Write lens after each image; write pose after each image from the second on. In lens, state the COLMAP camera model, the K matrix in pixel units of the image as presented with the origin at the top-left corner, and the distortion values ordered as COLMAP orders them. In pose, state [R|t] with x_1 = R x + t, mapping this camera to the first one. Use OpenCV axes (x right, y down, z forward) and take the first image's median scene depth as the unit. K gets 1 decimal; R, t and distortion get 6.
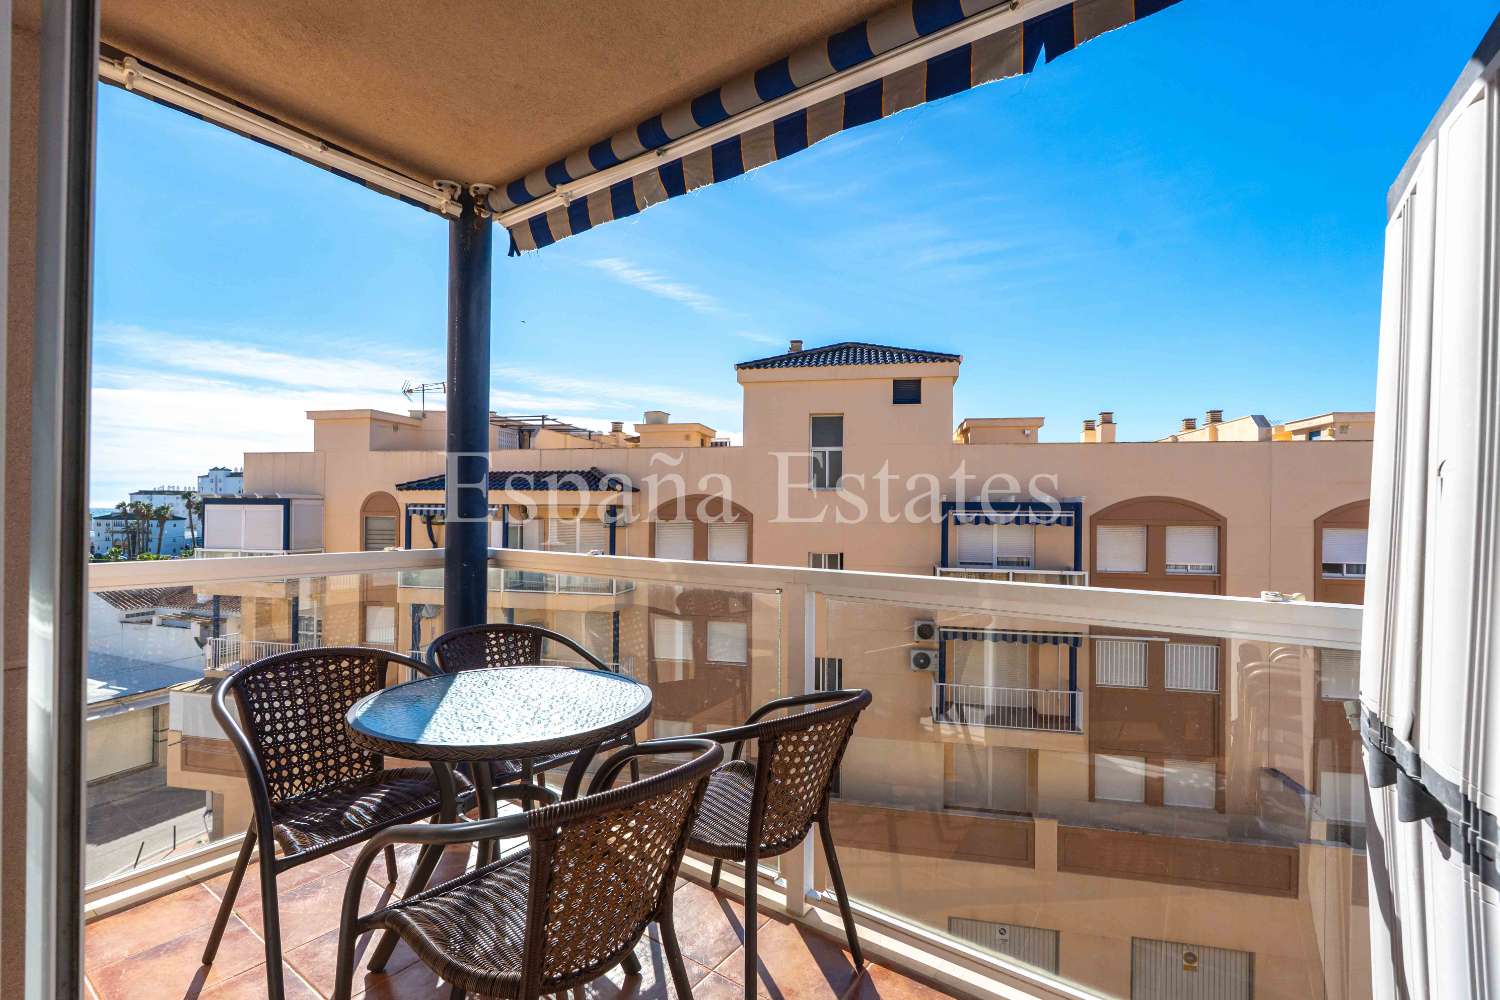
lens RADIAL K [[659.8, 0, 744.2], [0, 659.8, 505.3], [0, 0, 1]] dist [-0.008608, 0.001375]
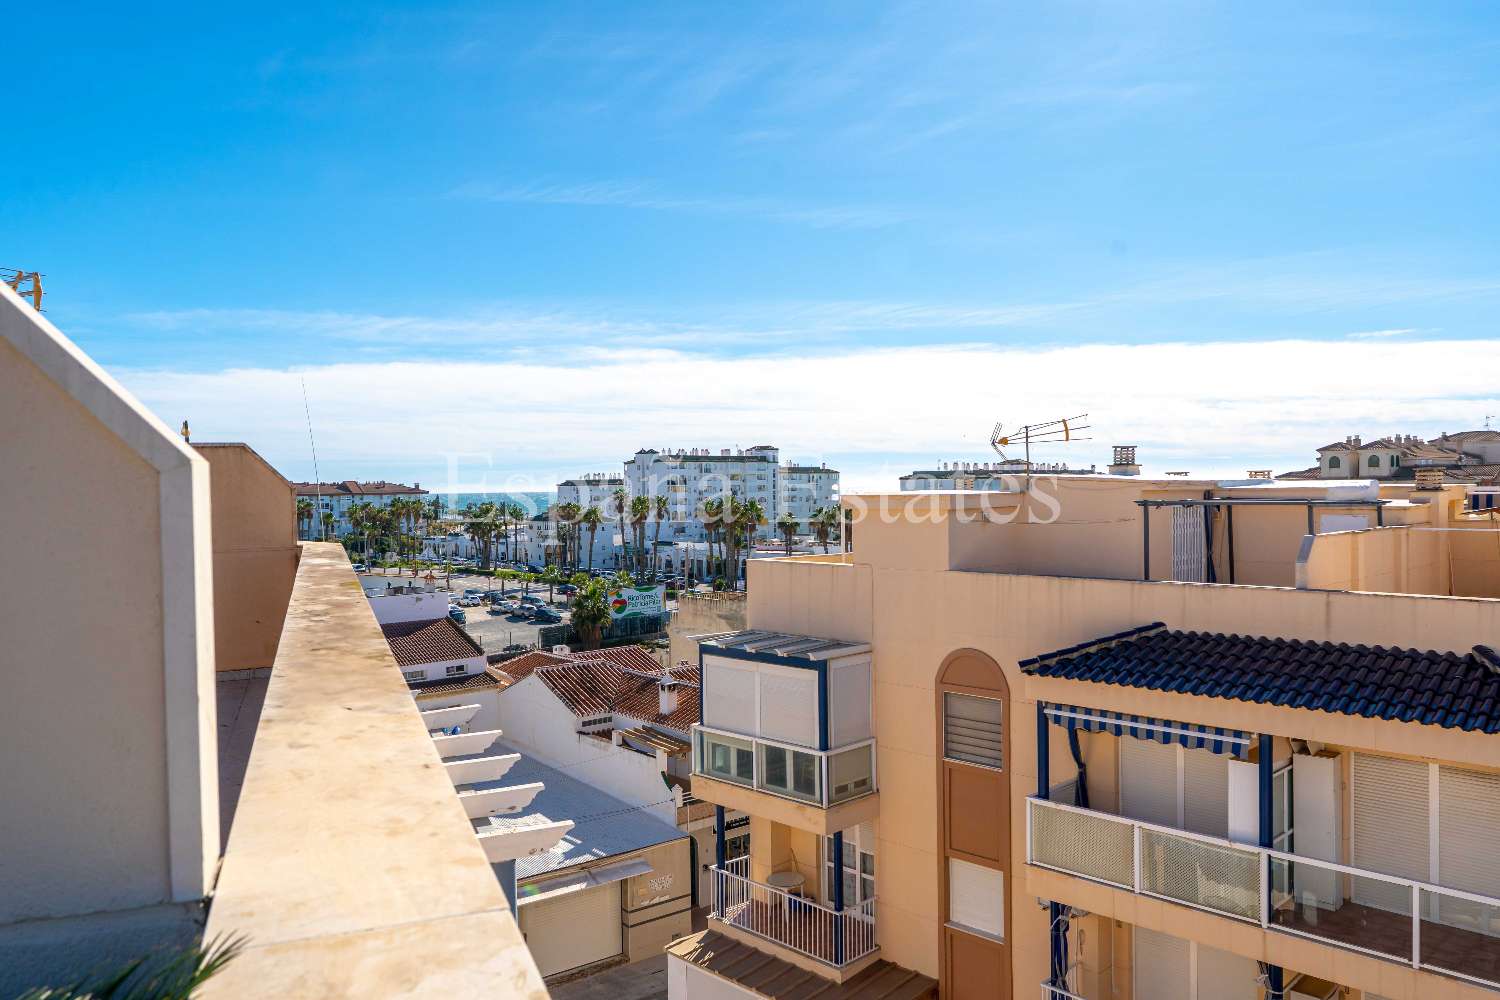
lens RADIAL K [[1106.1, 0, 747.1], [0, 1106.1, 510.8], [0, 0, 1]] dist [0.010682, -0.002831]
pose [[0.834345, -0.012401, -0.551104, -0.200806], [0.025102, 0.999565, 0.015511, -0.145712], [0.550672, -0.026775, 0.834292, 0.149051]]
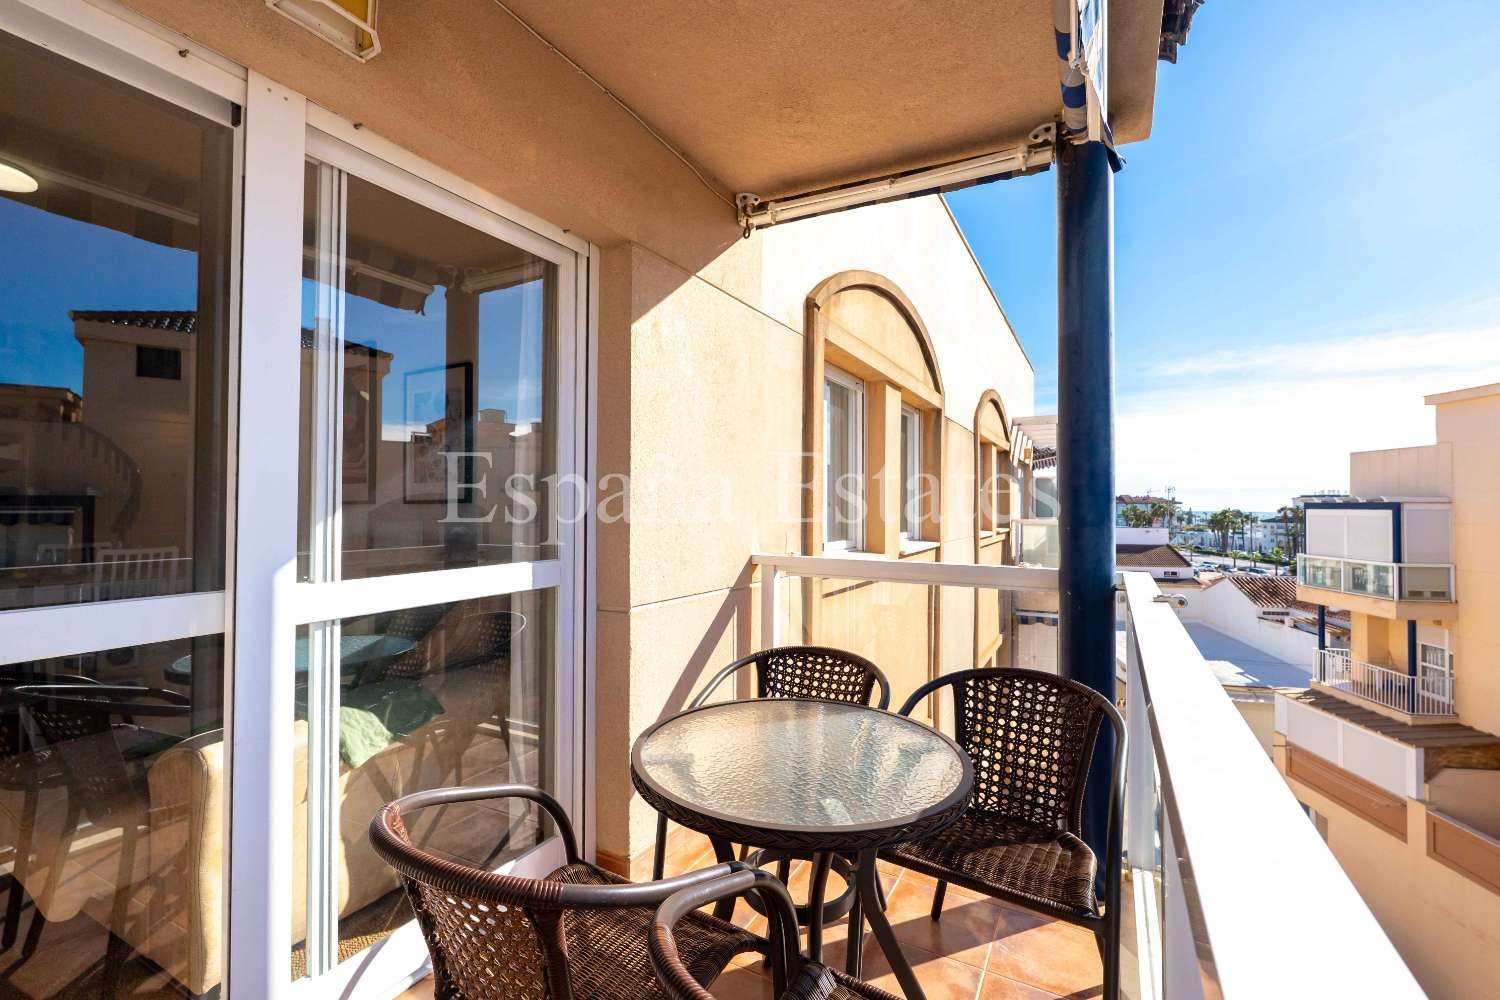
lens RADIAL K [[659.8, 0, 754.1], [0, 659.8, 495.2], [0, 0, 1]] dist [-0.008608, 0.001375]
pose [[0.129770, -0.023143, -0.991274, 0.035281], [0.001787, 0.999731, -0.023106, -0.001149], [0.991542, 0.001227, 0.129777, 0.059624]]
